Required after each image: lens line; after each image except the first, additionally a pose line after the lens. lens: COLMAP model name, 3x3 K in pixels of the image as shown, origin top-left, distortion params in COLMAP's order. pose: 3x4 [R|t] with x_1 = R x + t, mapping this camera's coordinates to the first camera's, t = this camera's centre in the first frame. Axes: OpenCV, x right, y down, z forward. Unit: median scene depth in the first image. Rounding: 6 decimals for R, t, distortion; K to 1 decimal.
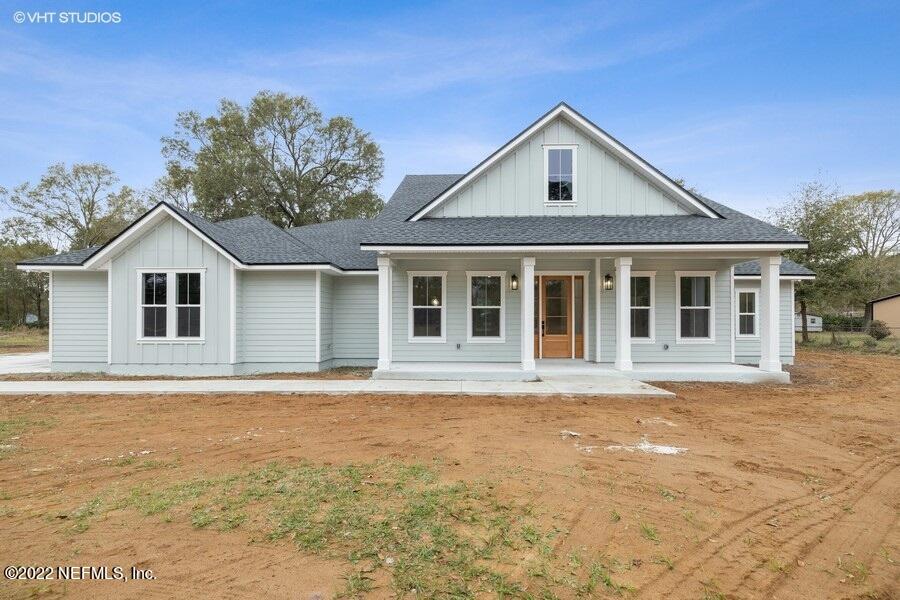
lens RADIAL K [[387.2, 0, 453.4], [0, 387.2, 317.5], [0, 0, 1]] dist [-0.001764, 0.000614]
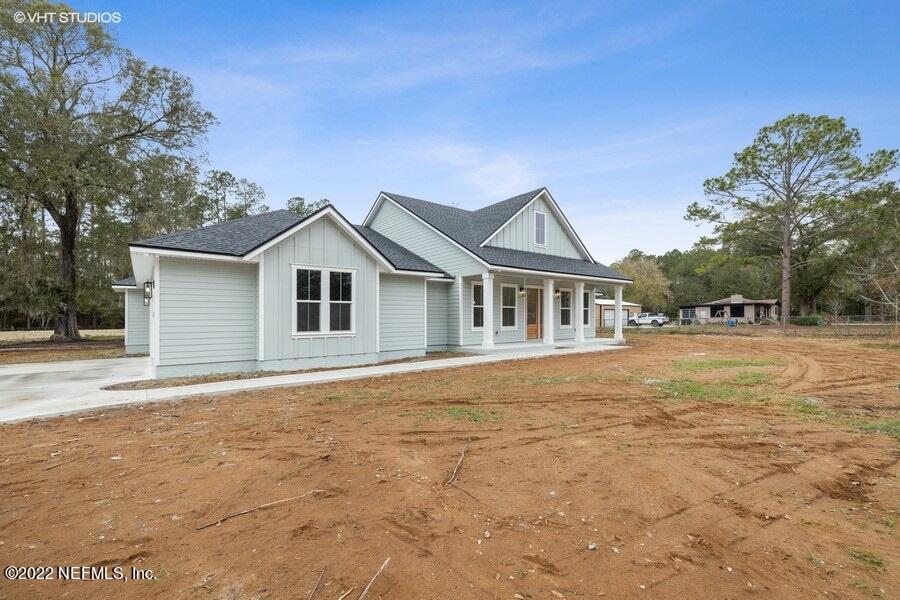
lens RADIAL K [[387.2, 0, 447.3], [0, 387.2, 306.1], [0, 0, 1]] dist [-0.001764, 0.000614]
pose [[0.771651, 0.015665, 0.635853, -1.107841], [-0.003232, 0.999780, -0.020708, 0.002659], [-0.636038, 0.013924, 0.771532, -0.038158]]
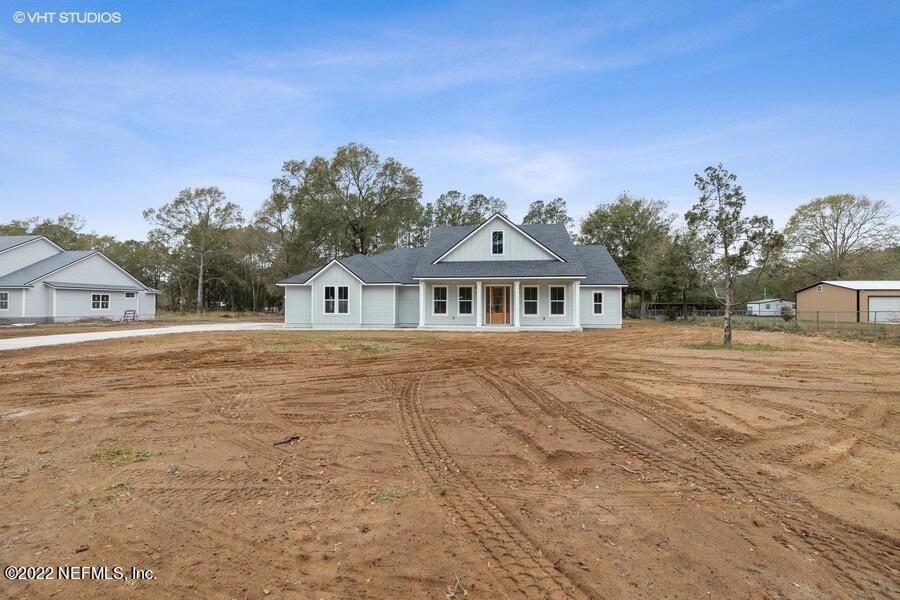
lens RADIAL K [[387.2, 0, 447.8], [0, 387.2, 301.8], [0, 0, 1]] dist [-0.001764, 0.000614]
pose [[0.993509, 0.000824, -0.113752, 0.244142], [-0.000464, 0.999995, 0.003194, -0.026962], [0.113754, -0.003121, 0.993504, -1.313268]]
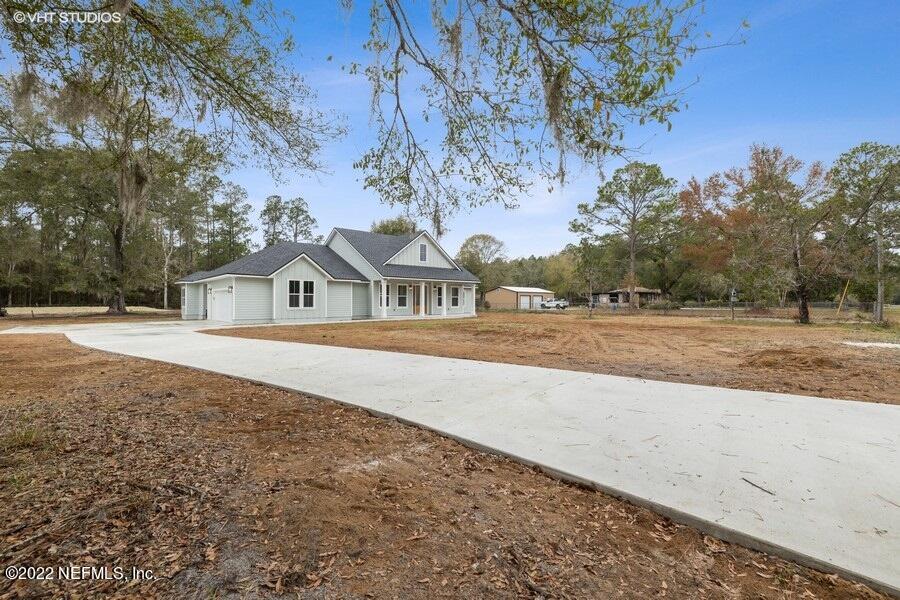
lens RADIAL K [[387.2, 0, 452.4], [0, 387.2, 301.2], [0, 0, 1]] dist [-0.001764, 0.000614]
pose [[0.723475, 0.003132, 0.690343, -1.664145], [-0.015743, 0.999804, 0.011963, -0.029374], [-0.690171, -0.019523, 0.723383, -1.369649]]
